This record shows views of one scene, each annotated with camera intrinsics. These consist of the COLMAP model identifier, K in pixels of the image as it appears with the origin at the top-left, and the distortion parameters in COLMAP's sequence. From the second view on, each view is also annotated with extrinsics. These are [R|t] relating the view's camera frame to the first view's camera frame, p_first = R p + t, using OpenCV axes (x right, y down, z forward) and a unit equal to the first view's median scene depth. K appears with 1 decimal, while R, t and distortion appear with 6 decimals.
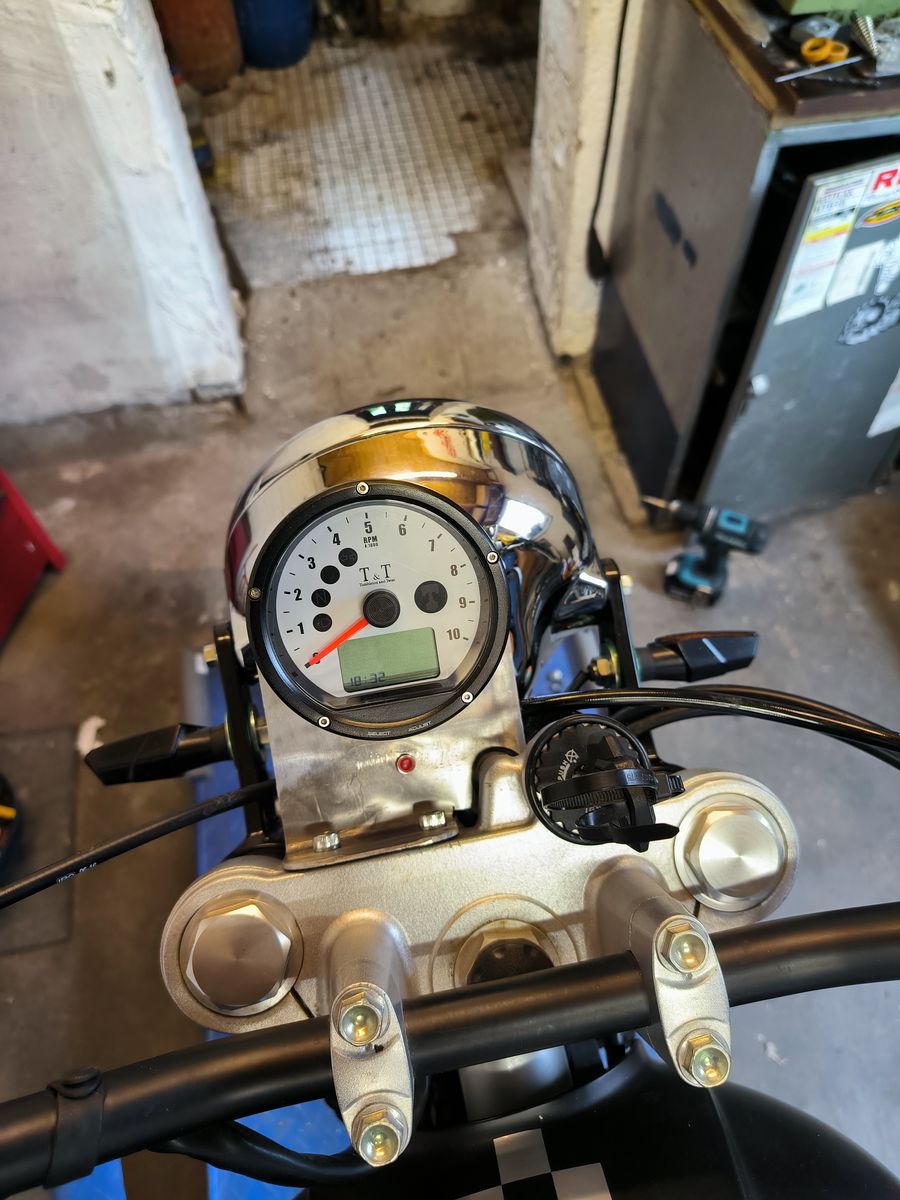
lens RADIAL K [[854.3, 0, 450.0], [0, 854.3, 600.0], [0, 0, 1]] dist [-0.036241, -0.004260]
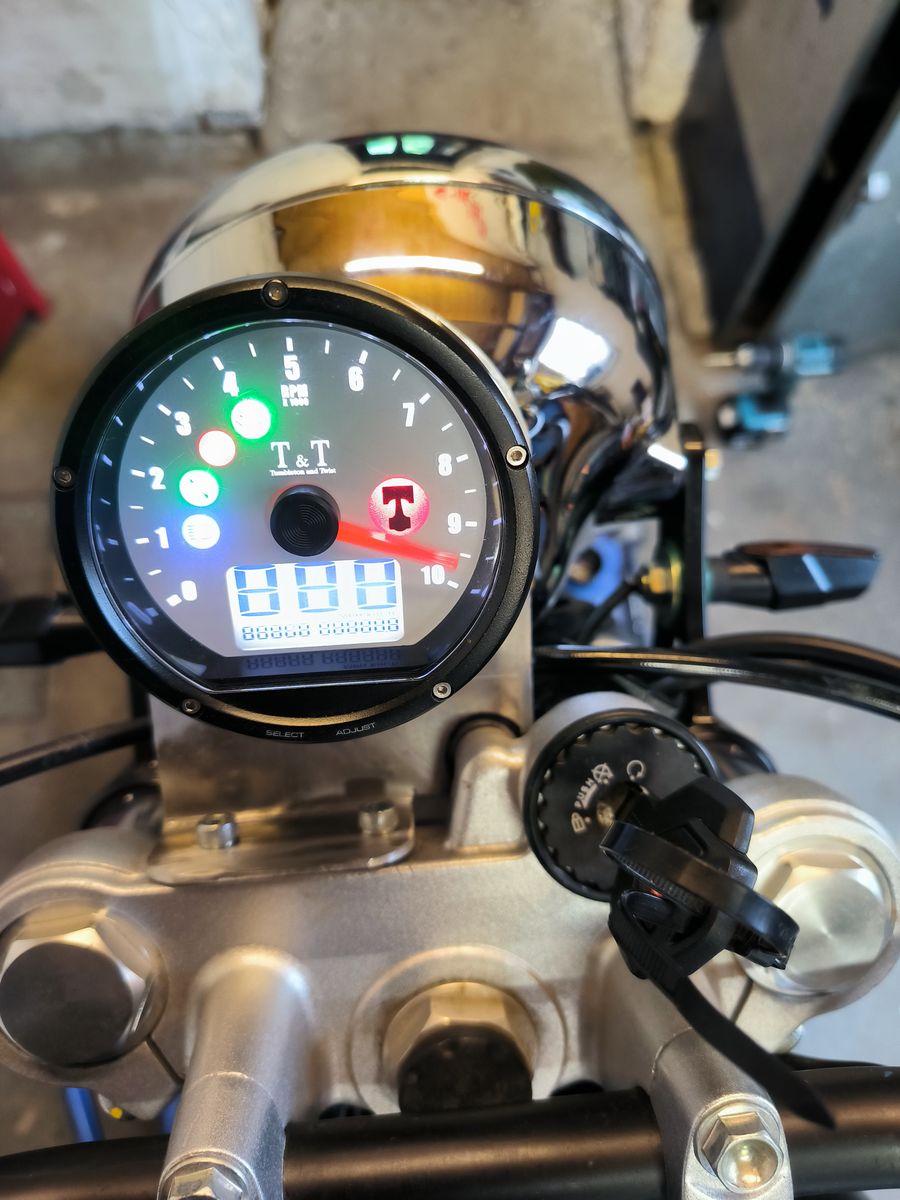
lens RADIAL K [[854.3, 0, 450.0], [0, 854.3, 600.0], [0, 0, 1]] dist [-0.036241, -0.004260]
pose [[0.993157, 0.116732, -0.003664, 0.013226], [-0.112297, 0.963102, 0.244590, -0.054998], [0.032081, -0.242505, 0.969620, 0.294712]]
